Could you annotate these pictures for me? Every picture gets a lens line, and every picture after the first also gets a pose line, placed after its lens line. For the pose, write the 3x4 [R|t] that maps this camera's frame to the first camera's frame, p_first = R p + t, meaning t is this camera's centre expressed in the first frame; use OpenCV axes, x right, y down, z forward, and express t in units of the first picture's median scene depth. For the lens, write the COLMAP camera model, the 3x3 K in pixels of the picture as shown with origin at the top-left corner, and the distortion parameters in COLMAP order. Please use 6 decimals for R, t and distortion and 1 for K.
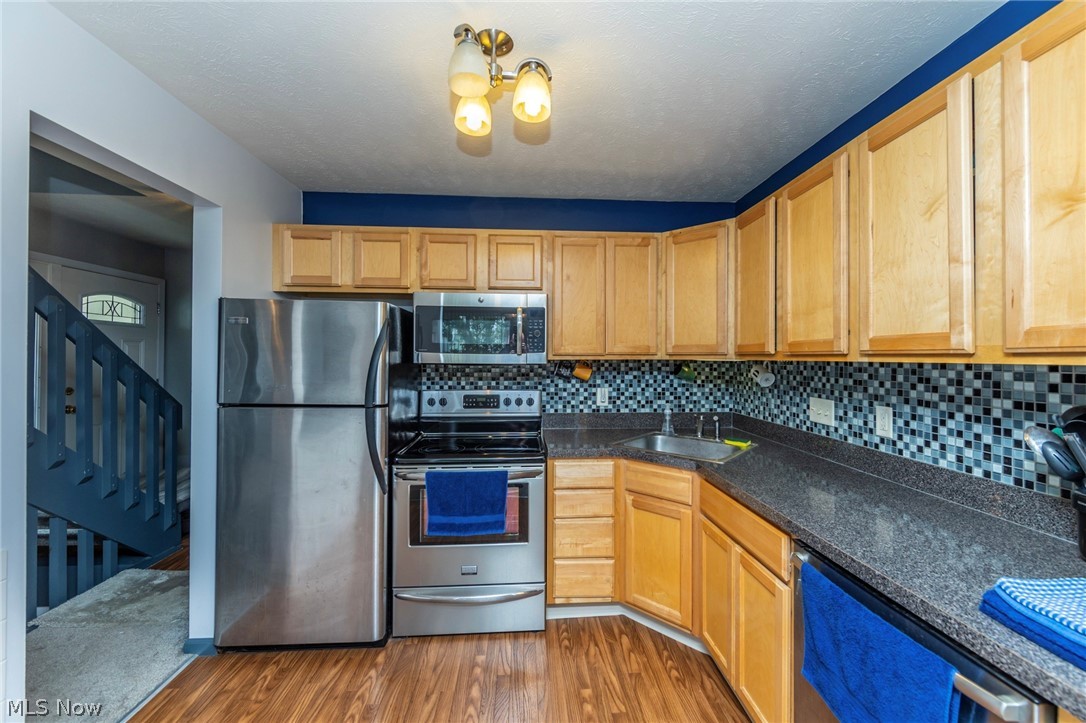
lens RADIAL K [[426.6, 0, 552.1], [0, 426.6, 357.4], [0, 0, 1]] dist [-0.002628, -0.000802]
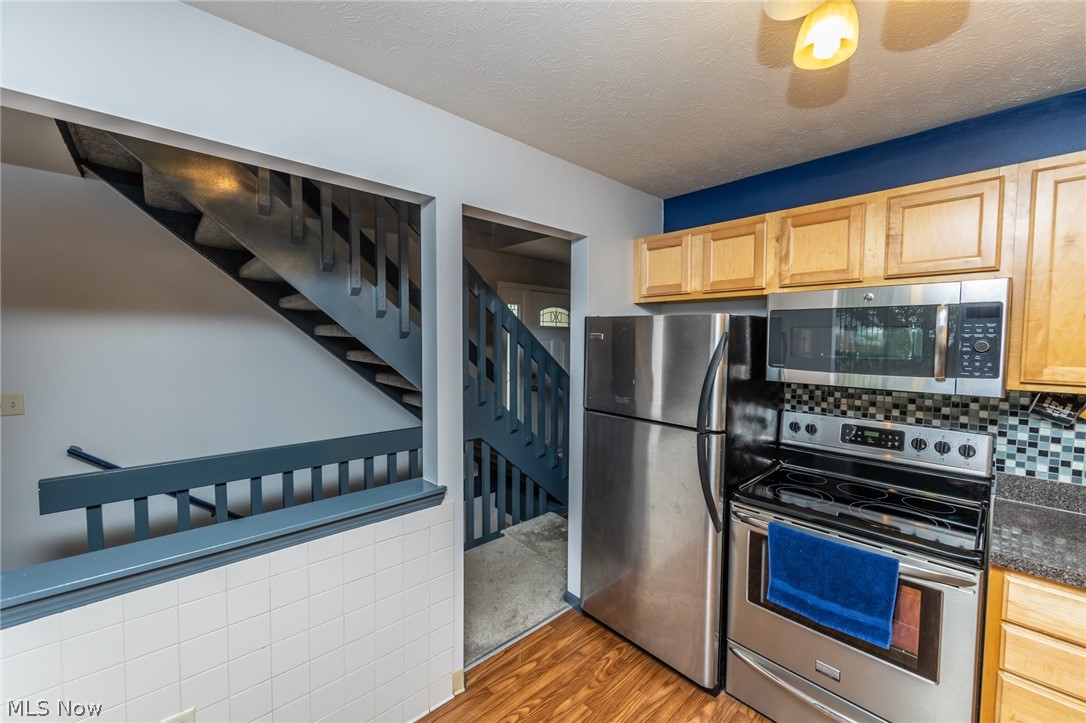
lens RADIAL K [[426.6, 0, 546.2], [0, 426.6, 358.2], [0, 0, 1]] dist [-0.002628, -0.000802]
pose [[0.626655, 0.036904, -0.778423, 0.047032], [-0.004101, 0.999020, 0.044061, -0.063200], [0.779286, -0.024419, 0.626192, 0.153491]]
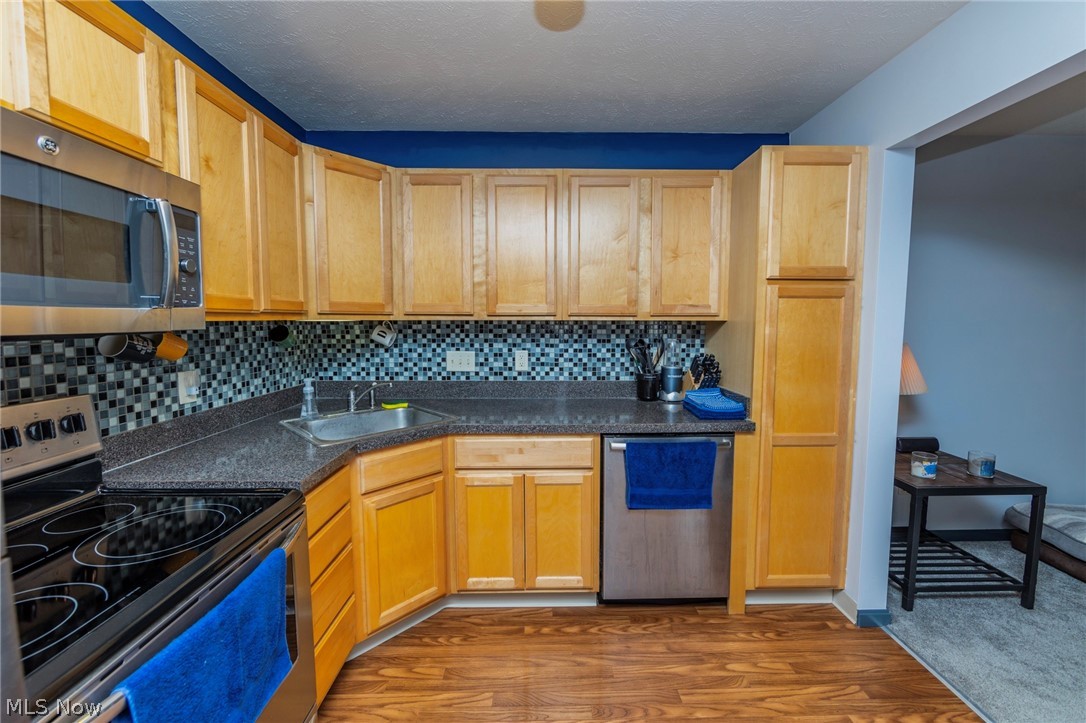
lens RADIAL K [[426.6, 0, 543.7], [0, 426.6, 354.5], [0, 0, 1]] dist [-0.002628, -0.000802]
pose [[0.056544, -0.084900, 0.994784, -0.487681], [0.000123, 0.996378, 0.085029, 0.001673], [-0.998400, -0.004685, 0.056349, 0.584225]]
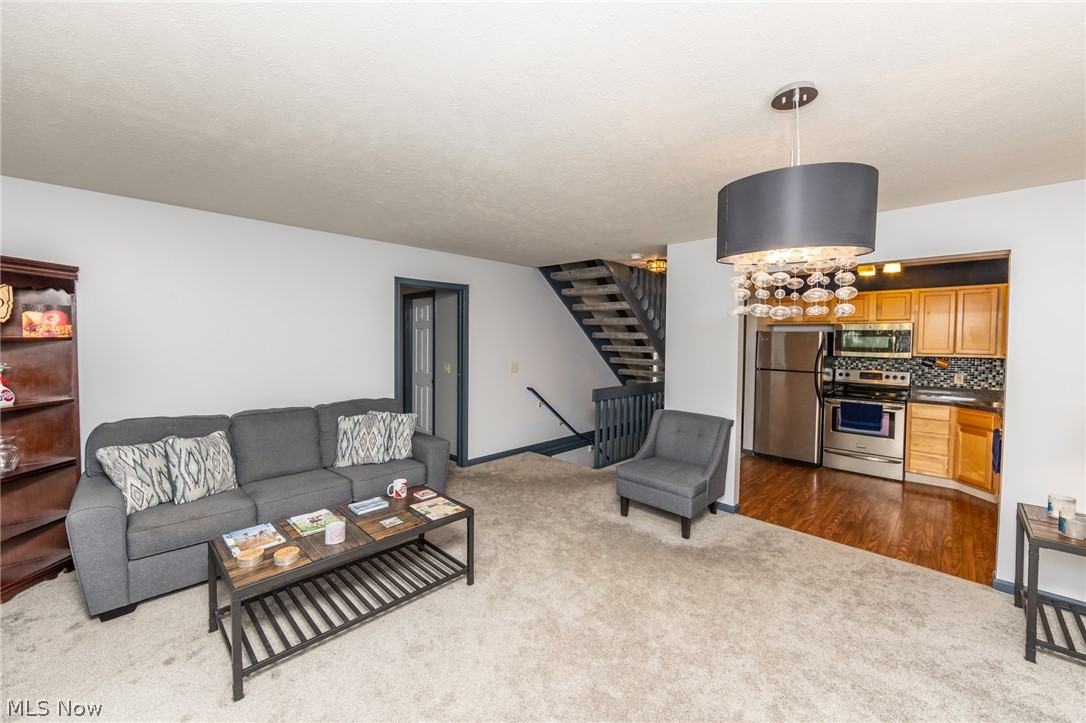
lens RADIAL K [[426.6, 0, 539.6], [0, 426.6, 351.4], [0, 0, 1]] dist [-0.002628, -0.000802]
pose [[0.662765, 0.026451, -0.748360, 0.325682], [-0.007800, 0.999566, 0.028421, -0.061119], [0.748787, -0.012999, 0.662684, -1.627263]]
